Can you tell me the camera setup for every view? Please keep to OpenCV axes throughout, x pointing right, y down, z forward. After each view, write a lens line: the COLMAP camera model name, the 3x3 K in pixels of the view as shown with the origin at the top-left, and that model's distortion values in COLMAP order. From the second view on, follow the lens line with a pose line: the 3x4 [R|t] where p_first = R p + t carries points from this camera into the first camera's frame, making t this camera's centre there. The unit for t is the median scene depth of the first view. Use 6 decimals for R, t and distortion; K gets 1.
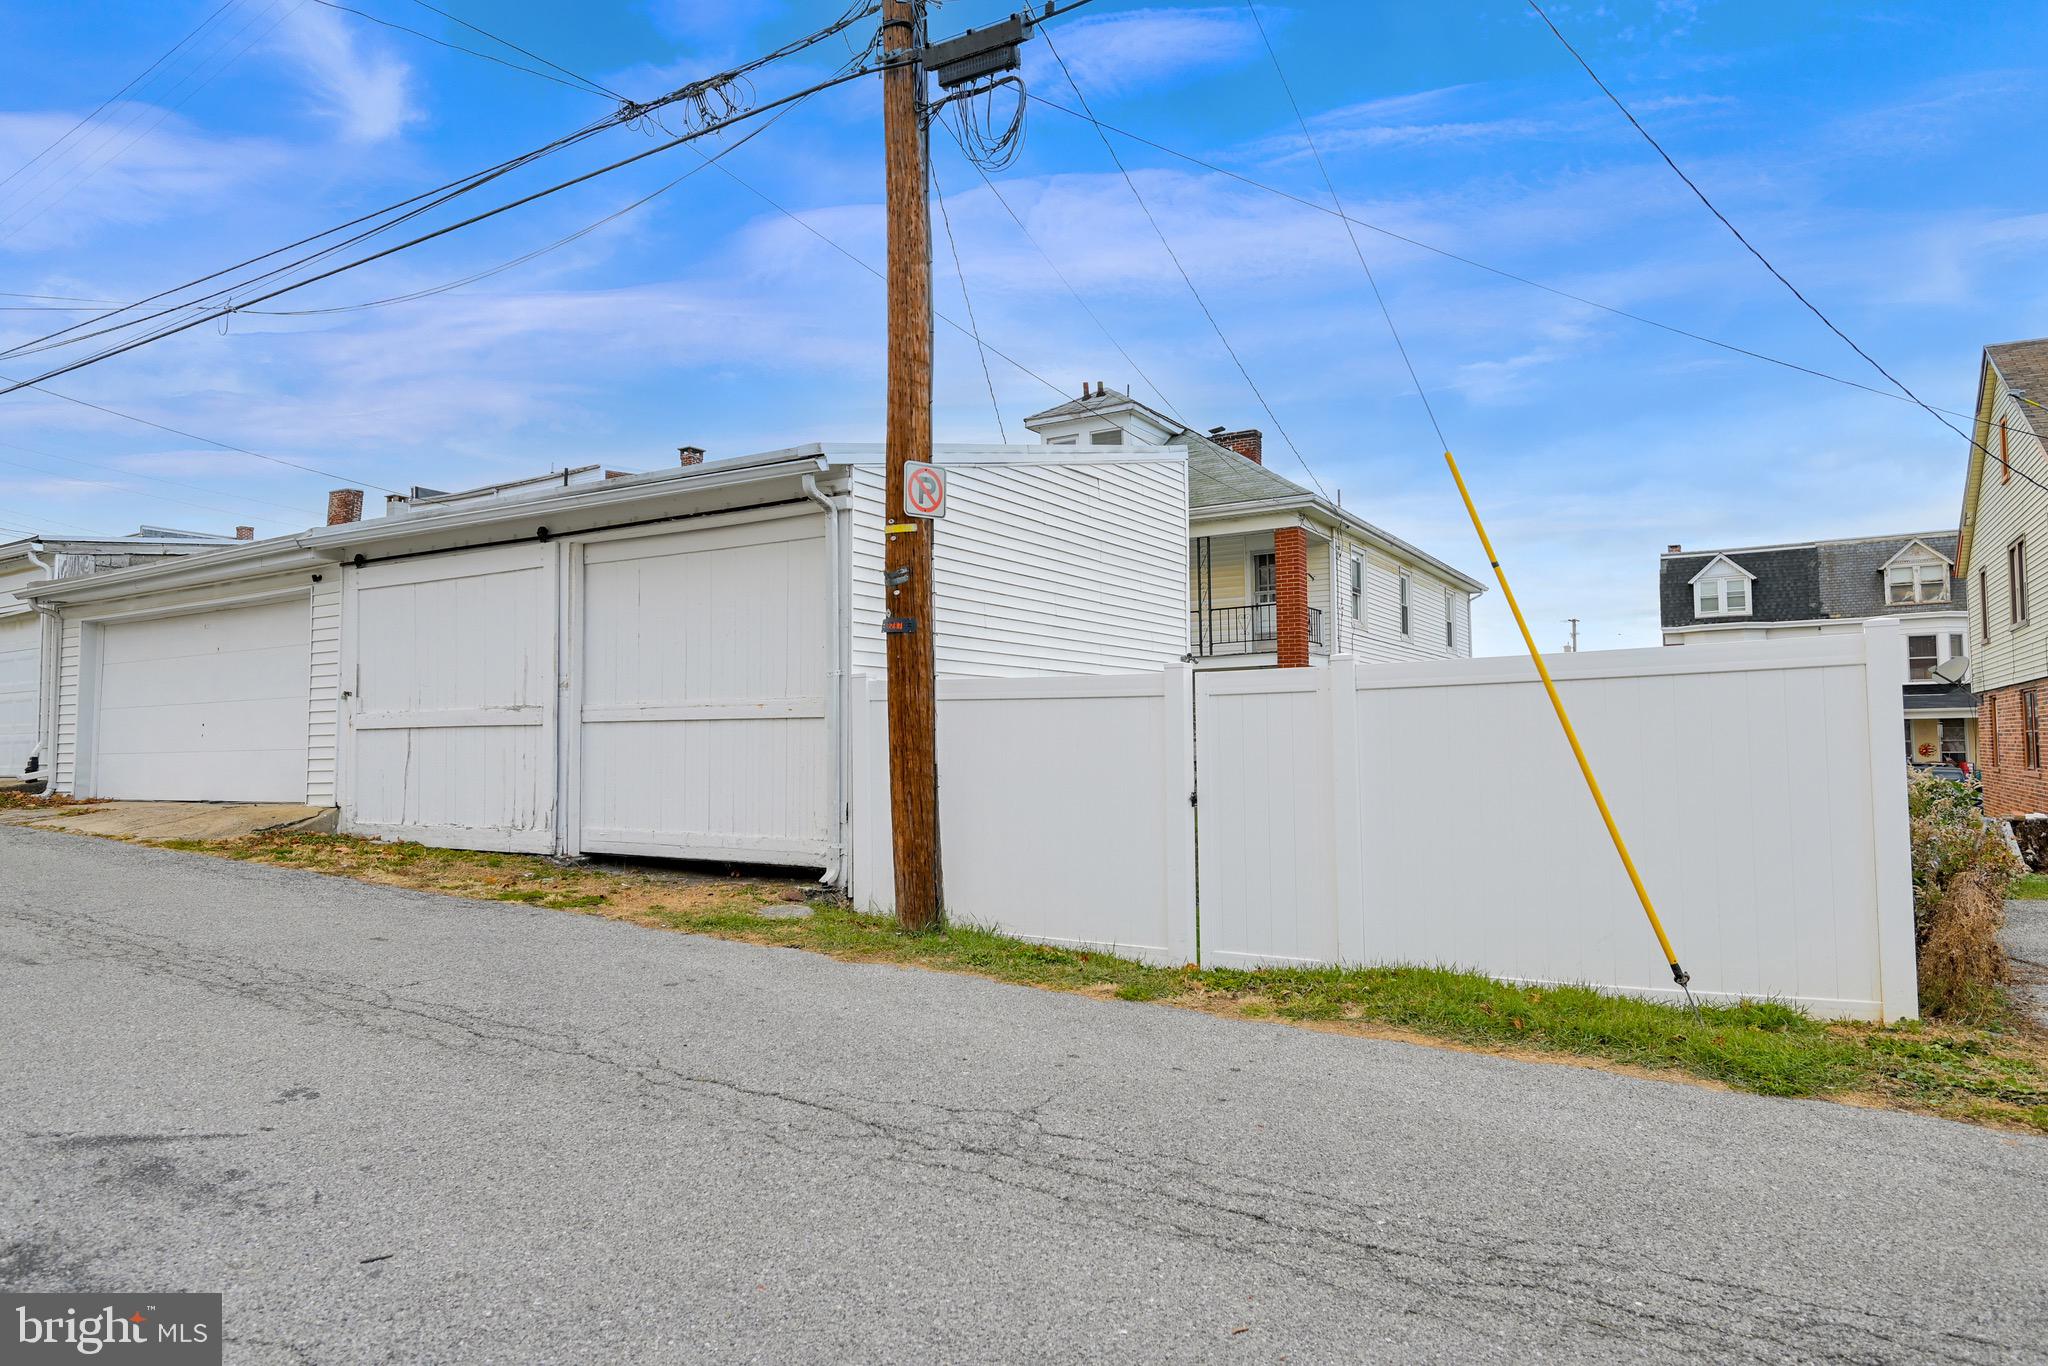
lens RADIAL K [[1271.9, 0, 1024.0], [0, 1271.9, 683.0], [0, 0, 1]] dist [-0.000950, -0.000067]
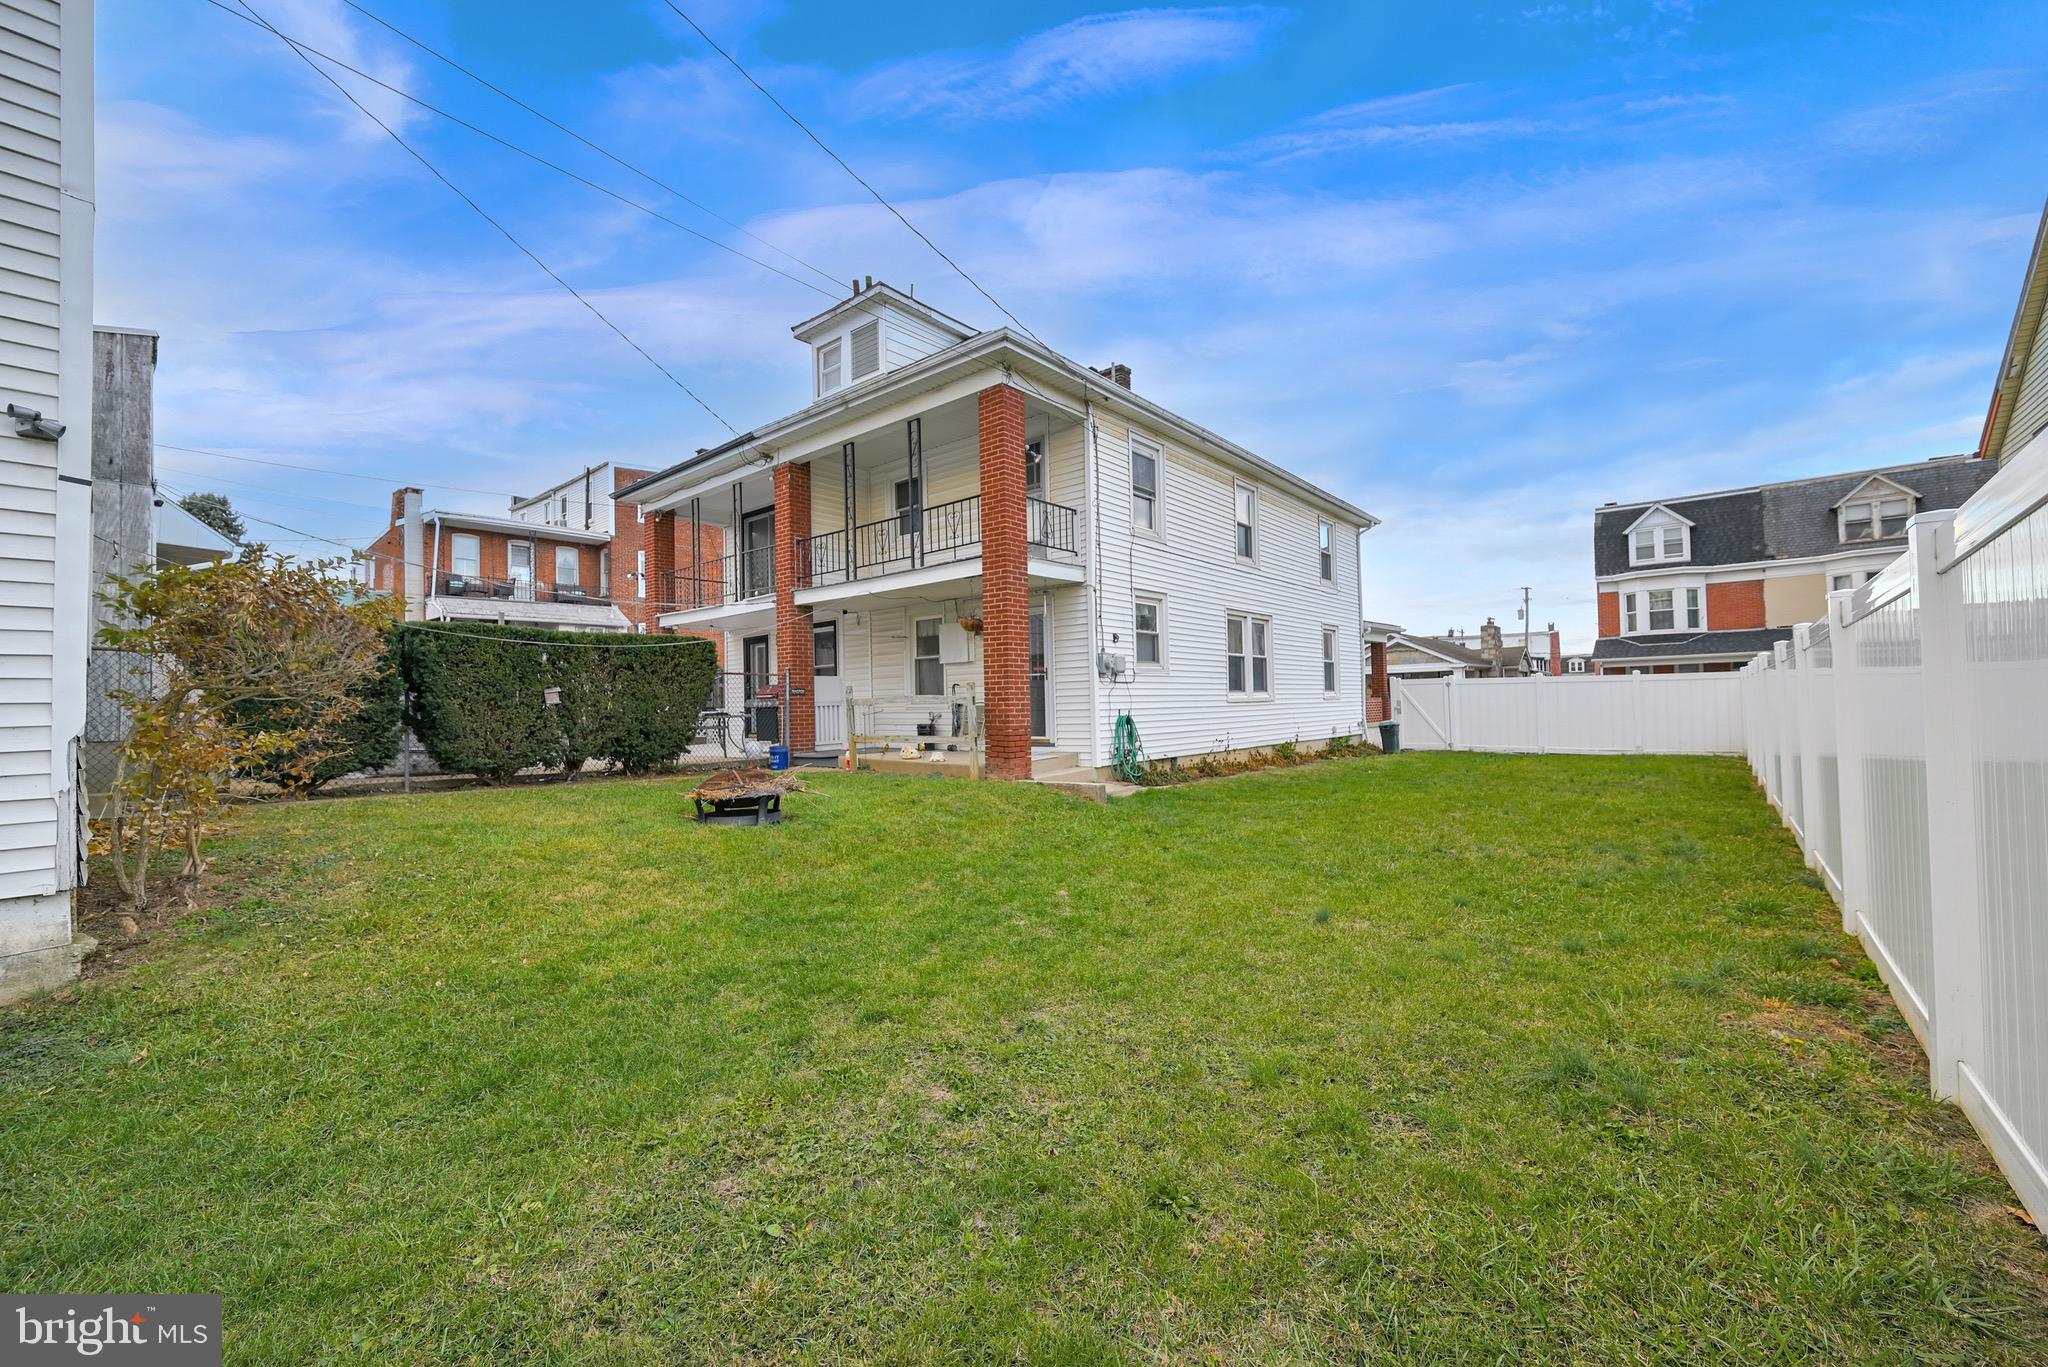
lens RADIAL K [[830.6, 0, 1024.0], [0, 830.6, 683.5], [0, 0, 1]] dist [-0.000374, 0.000017]
pose [[0.987617, -0.014868, -0.156177, 0.147650], [0.019367, 0.999439, 0.027325, 0.018575], [0.155683, -0.030011, 0.987351, 0.256549]]
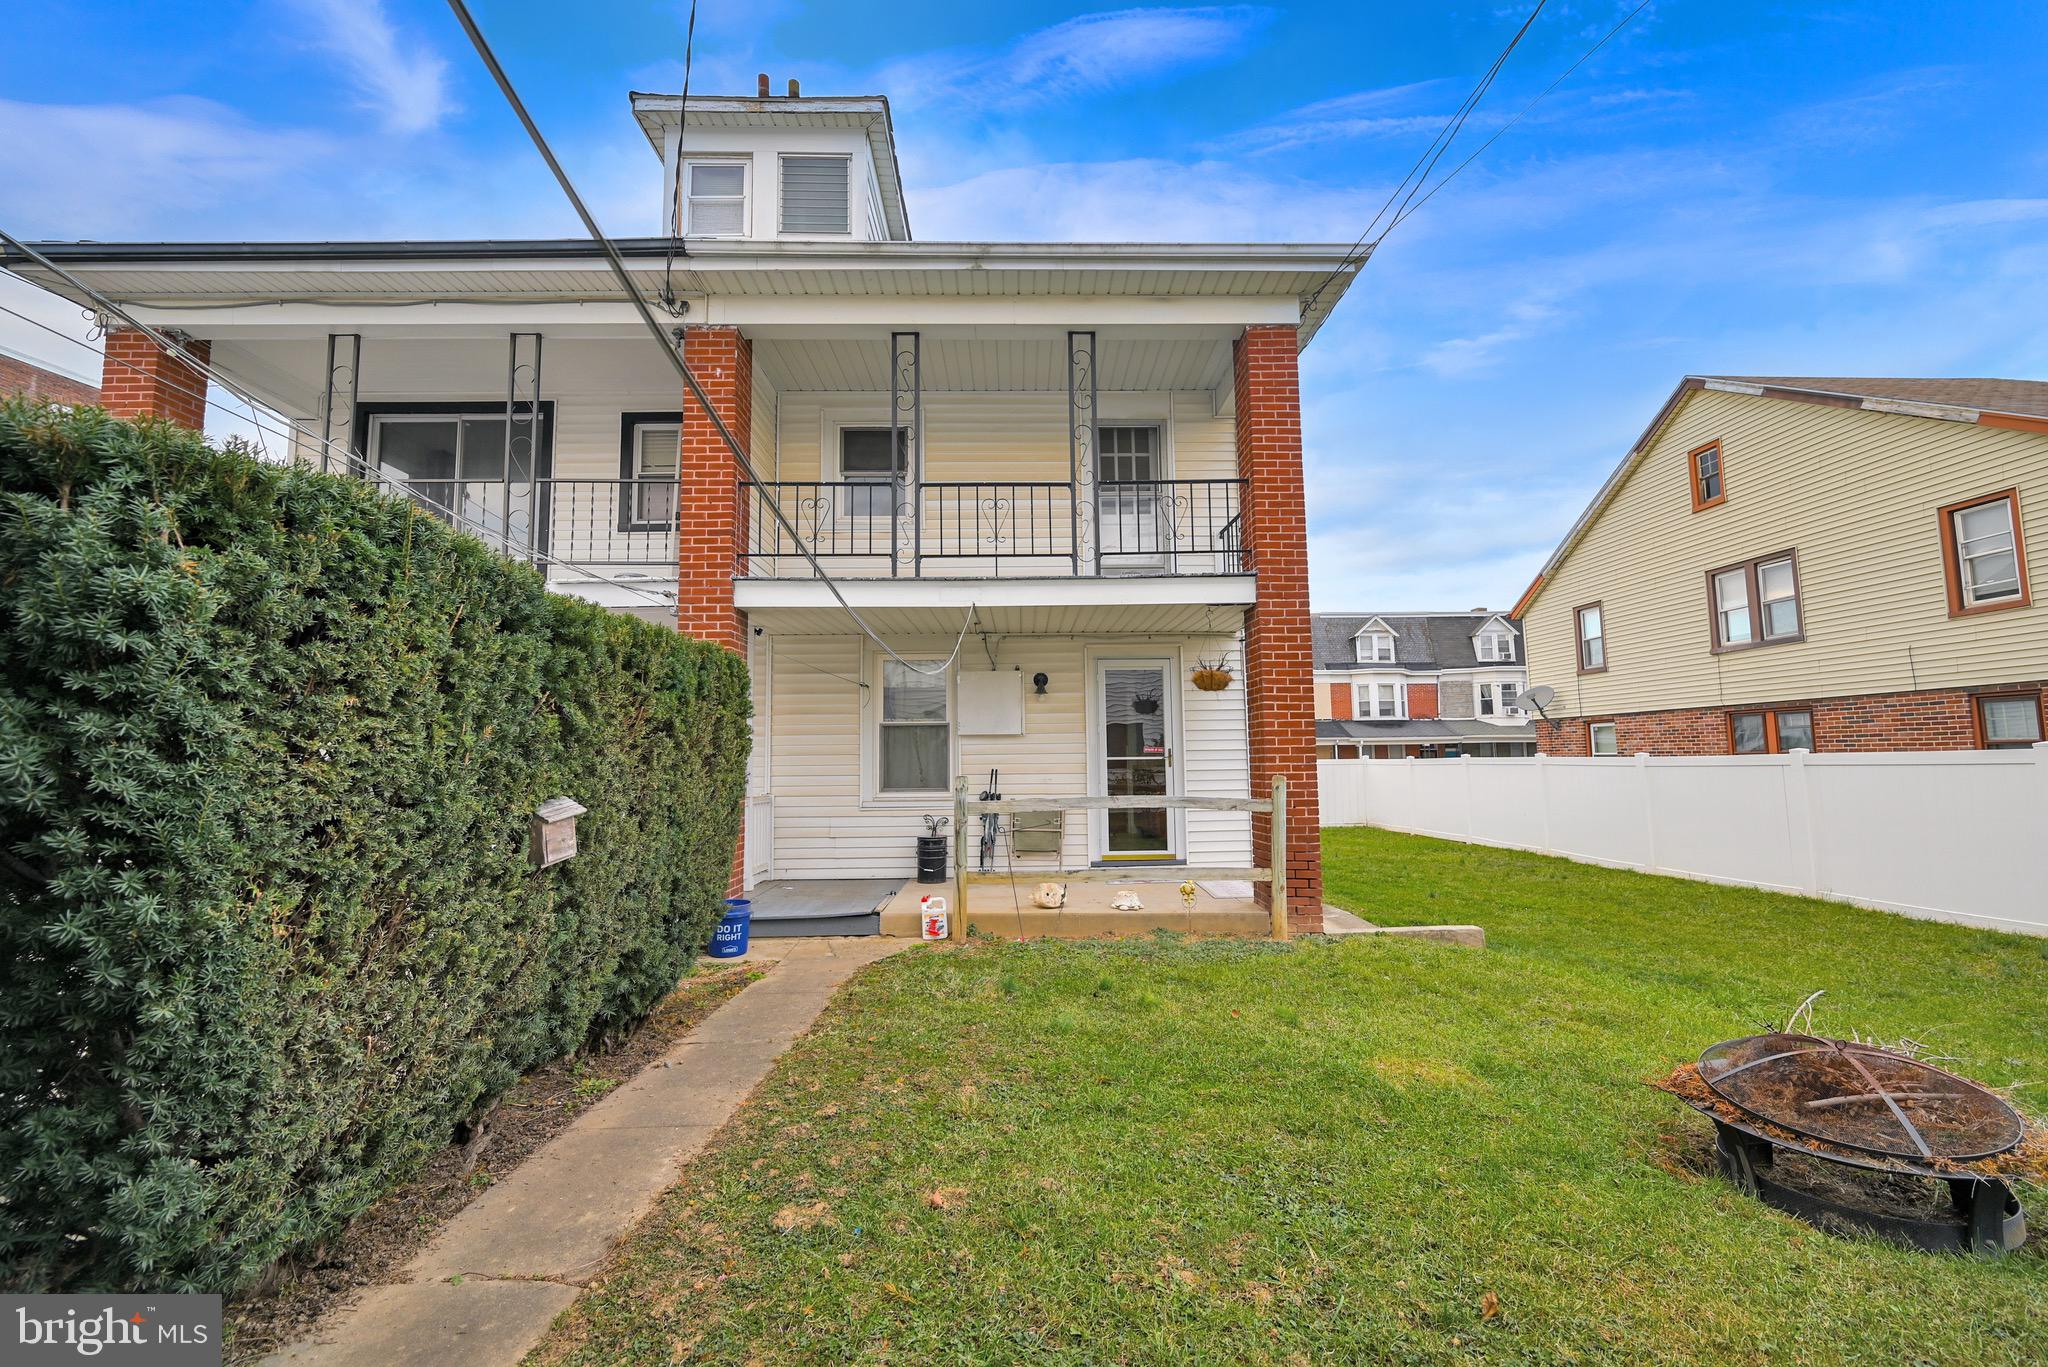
lens RADIAL K [[824.6, 0, 1024.0], [0, 824.6, 683.5], [0, 0, 1]] dist [-0.001590, -0.000175]
pose [[0.839674, 0.049894, 0.540793, -0.018861], [-0.023245, 0.998160, -0.055999, 0.017488], [-0.542593, 0.034450, 0.839289, 0.390876]]
